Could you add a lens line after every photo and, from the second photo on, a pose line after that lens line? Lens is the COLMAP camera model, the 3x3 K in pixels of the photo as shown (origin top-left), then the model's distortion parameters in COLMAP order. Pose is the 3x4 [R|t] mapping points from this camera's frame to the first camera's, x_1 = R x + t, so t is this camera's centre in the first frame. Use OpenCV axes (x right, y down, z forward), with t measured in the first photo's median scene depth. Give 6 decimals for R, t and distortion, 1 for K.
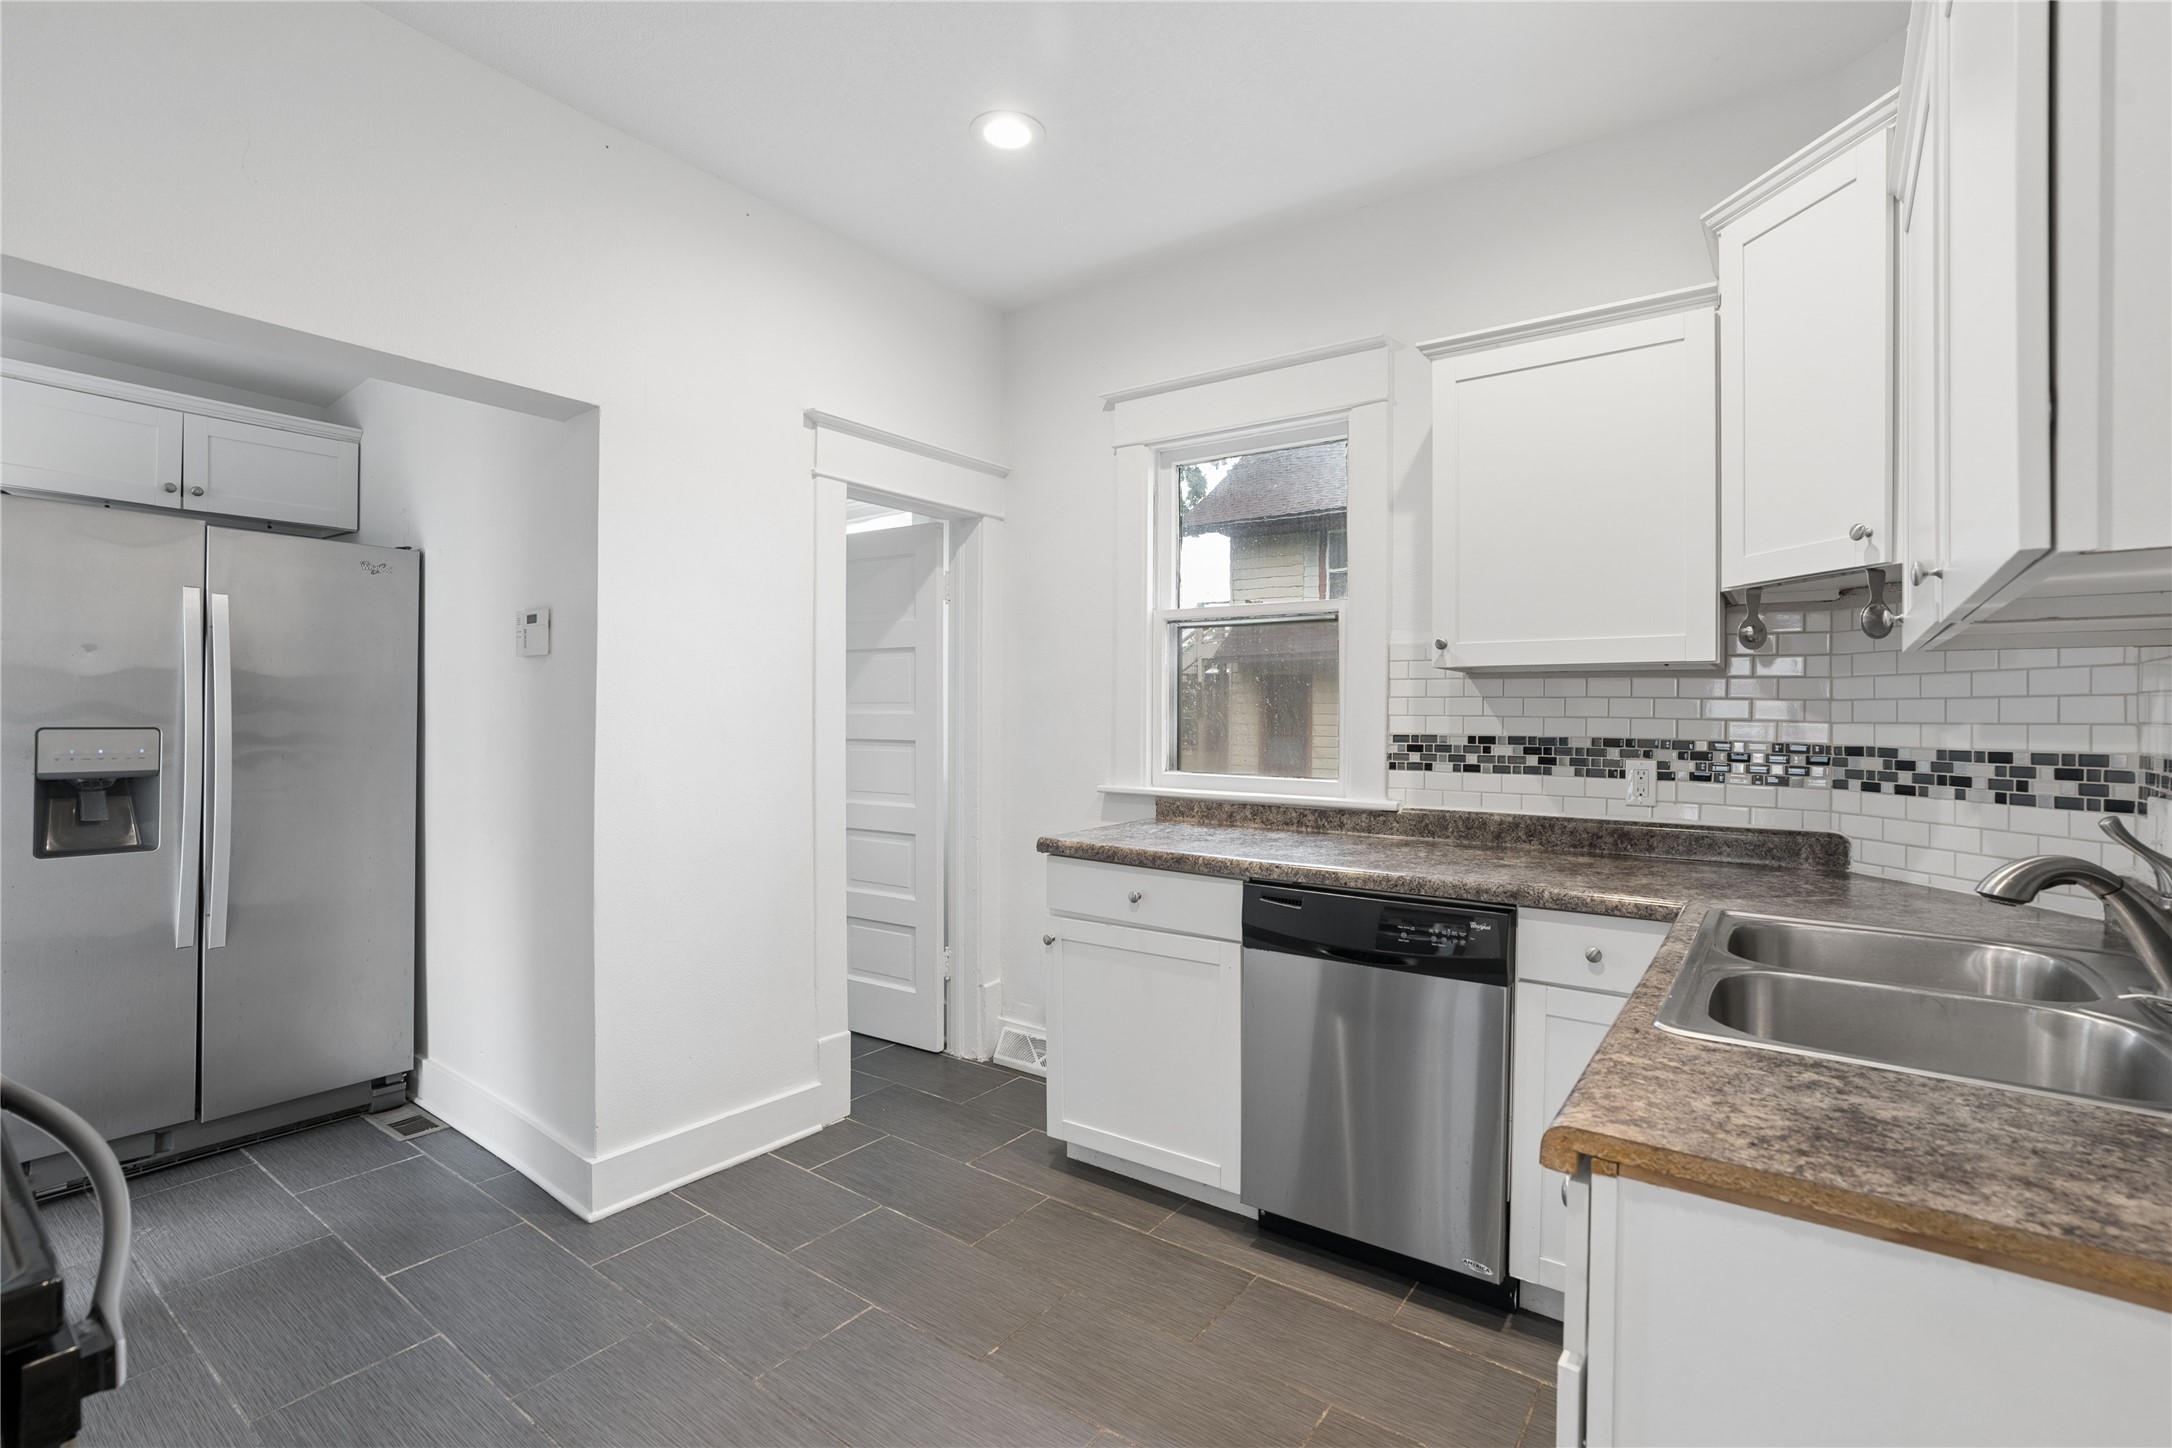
lens RADIAL K [[1011.8, 0, 1096.6], [0, 1011.8, 711.6], [0, 0, 1]] dist [-0.039244, 0.025250]
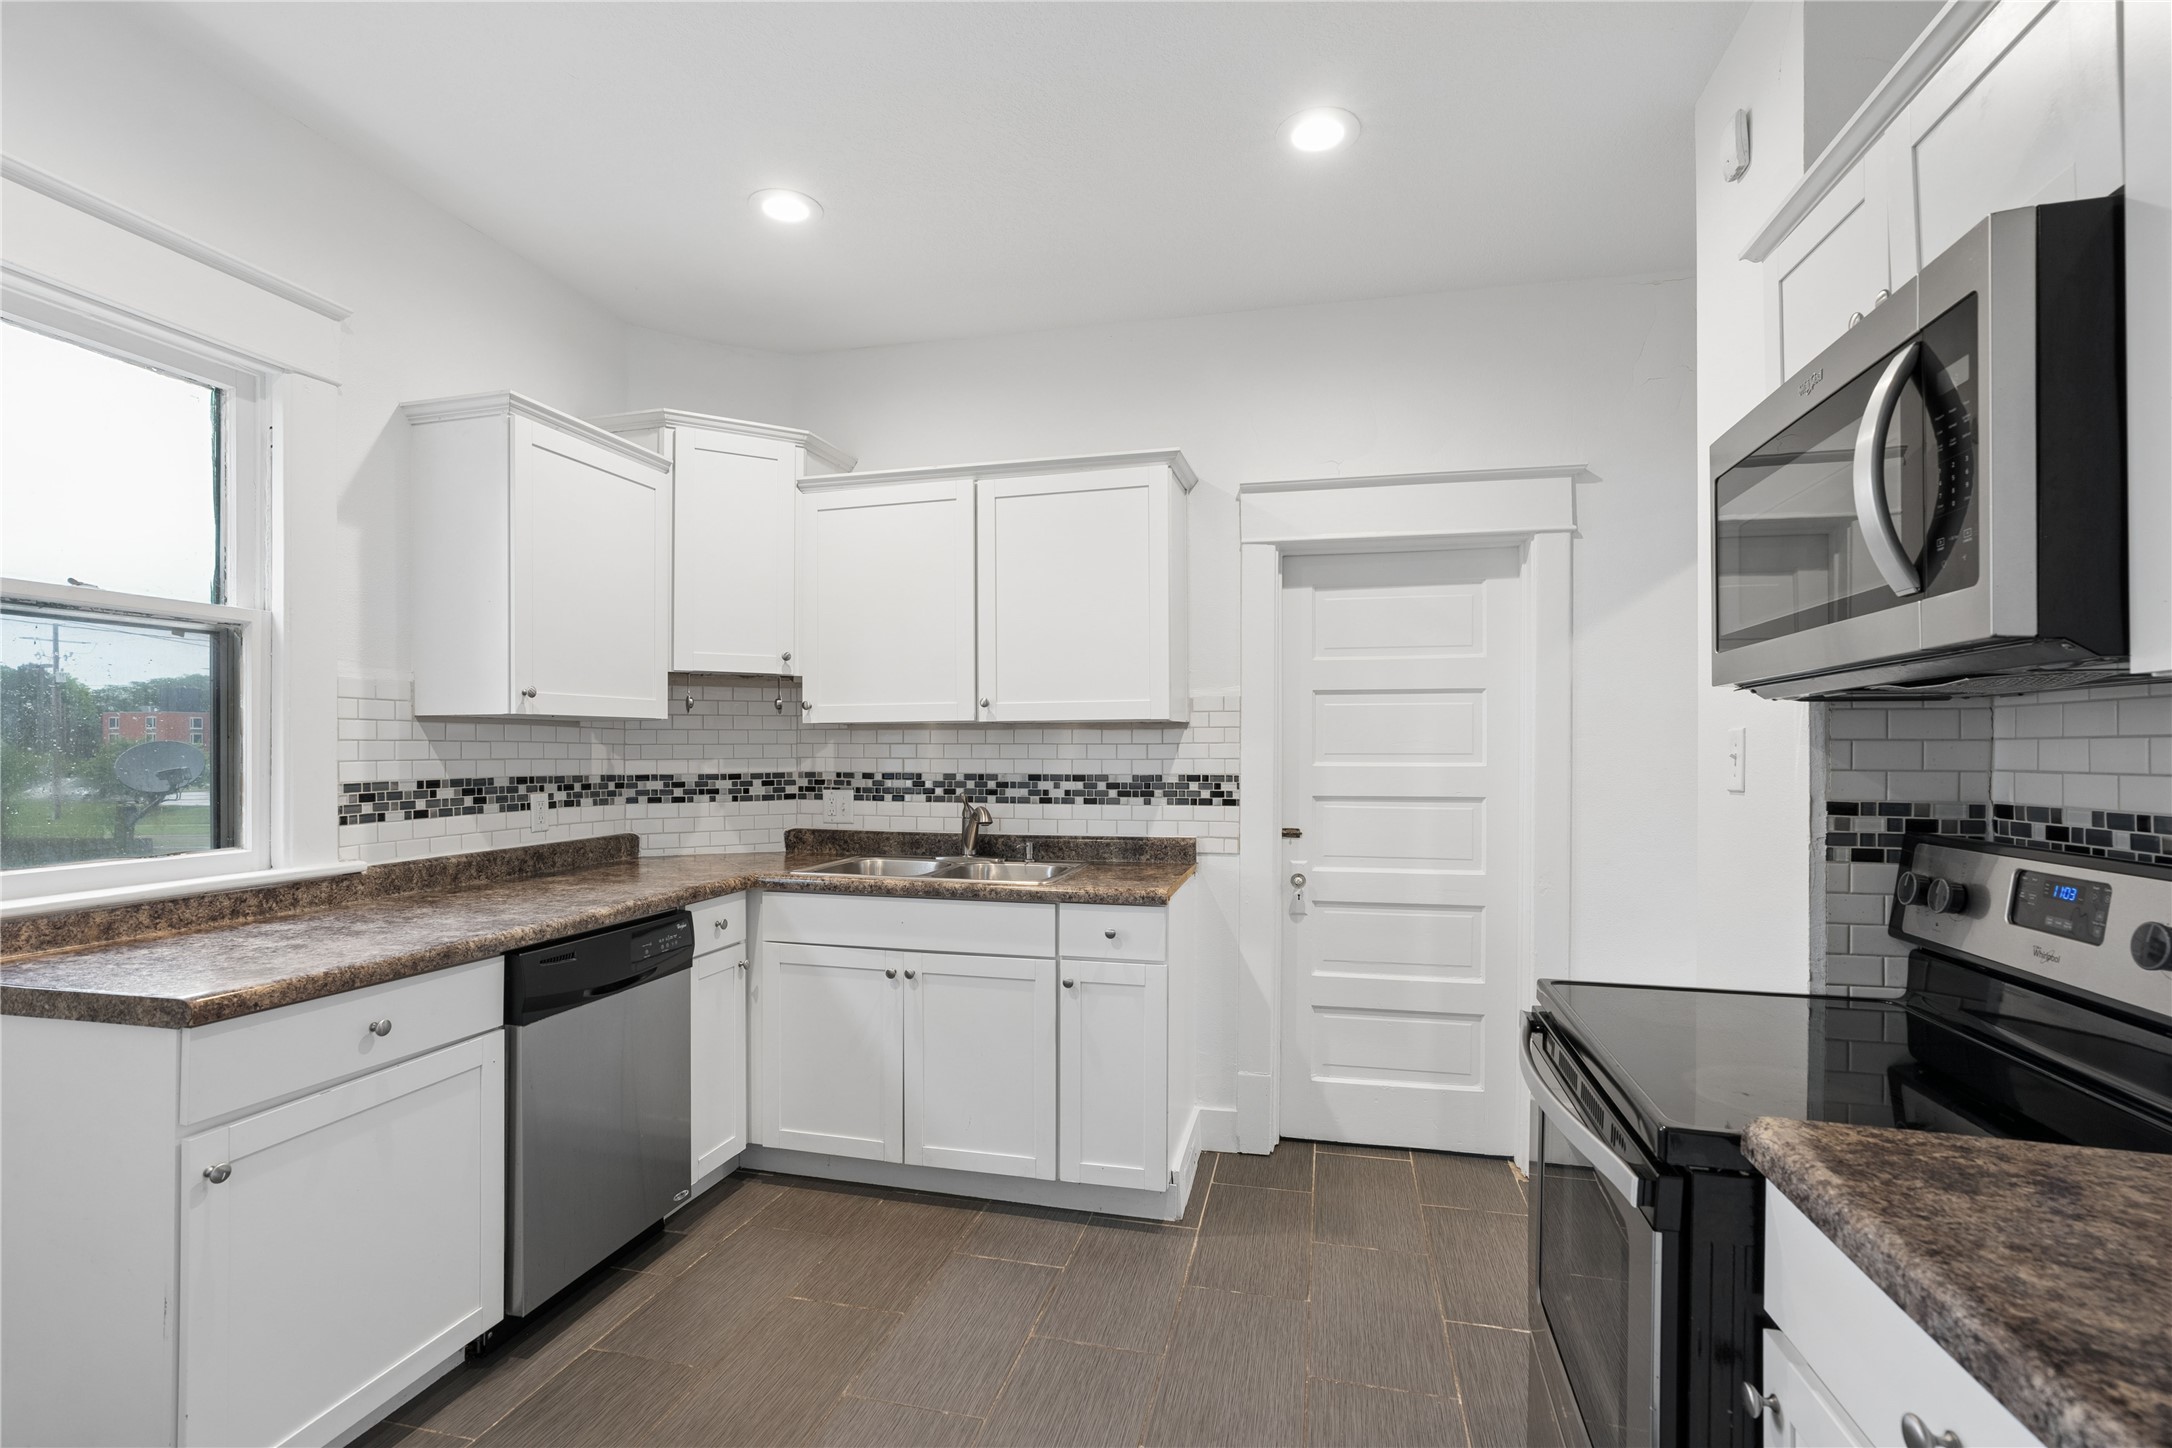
lens RADIAL K [[1028.4, 0, 1075.8], [0, 1028.4, 755.1], [0, 0, 1]] dist [-0.041166, 0.027671]
pose [[-0.378889, -0.017900, 0.925269, -0.842952], [-0.007097, 0.999840, 0.016437, -0.023026], [-0.925415, -0.000338, -0.378955, 0.865510]]
